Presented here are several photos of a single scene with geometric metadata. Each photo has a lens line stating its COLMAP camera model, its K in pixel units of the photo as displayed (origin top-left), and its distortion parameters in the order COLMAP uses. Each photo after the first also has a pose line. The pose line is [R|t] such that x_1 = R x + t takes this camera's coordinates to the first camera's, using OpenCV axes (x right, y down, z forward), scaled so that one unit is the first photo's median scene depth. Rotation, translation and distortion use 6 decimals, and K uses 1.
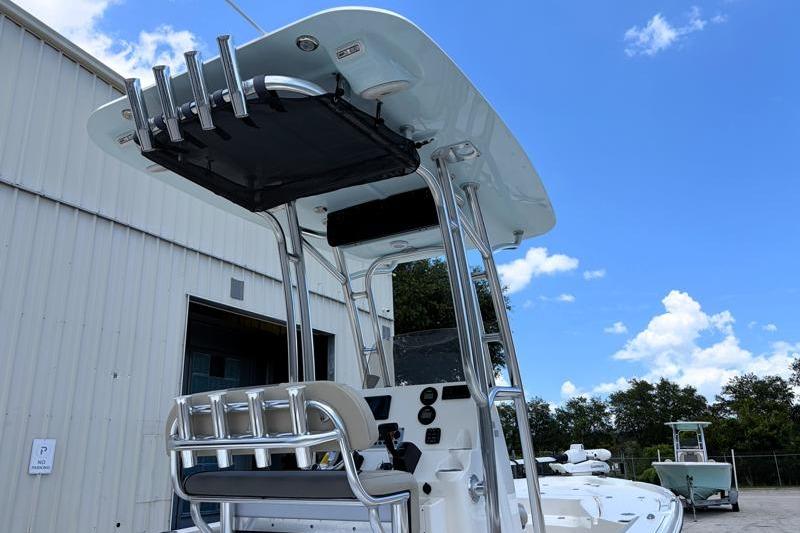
lens RADIAL K [[610.9, 0, 403.3], [0, 610.9, 267.0], [0, 0, 1]] dist [0.051467, -0.061161]
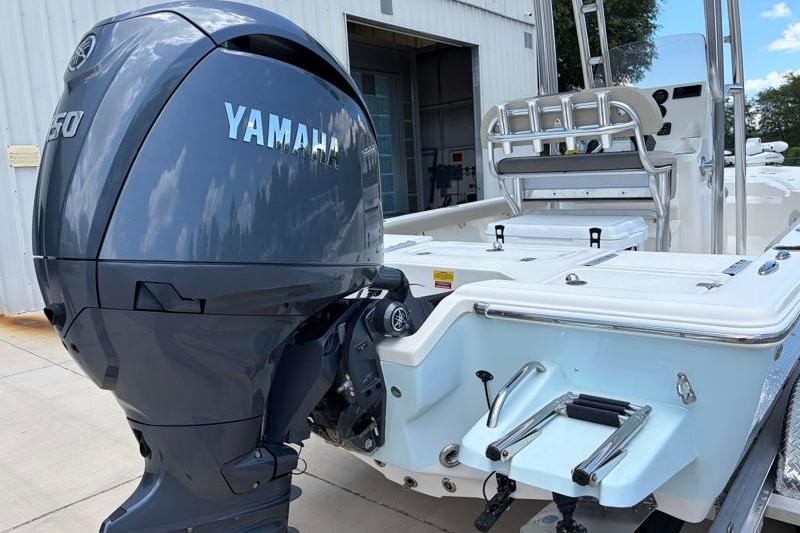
lens RADIAL K [[610.9, 0, 394.3], [0, 610.9, 280.3], [0, 0, 1]] dist [0.051467, -0.061161]
pose [[0.980396, 0.005311, -0.196967, -0.208116], [0.085817, 0.888336, 0.451104, -0.052776], [0.177368, -0.459164, 0.870465, -0.276910]]
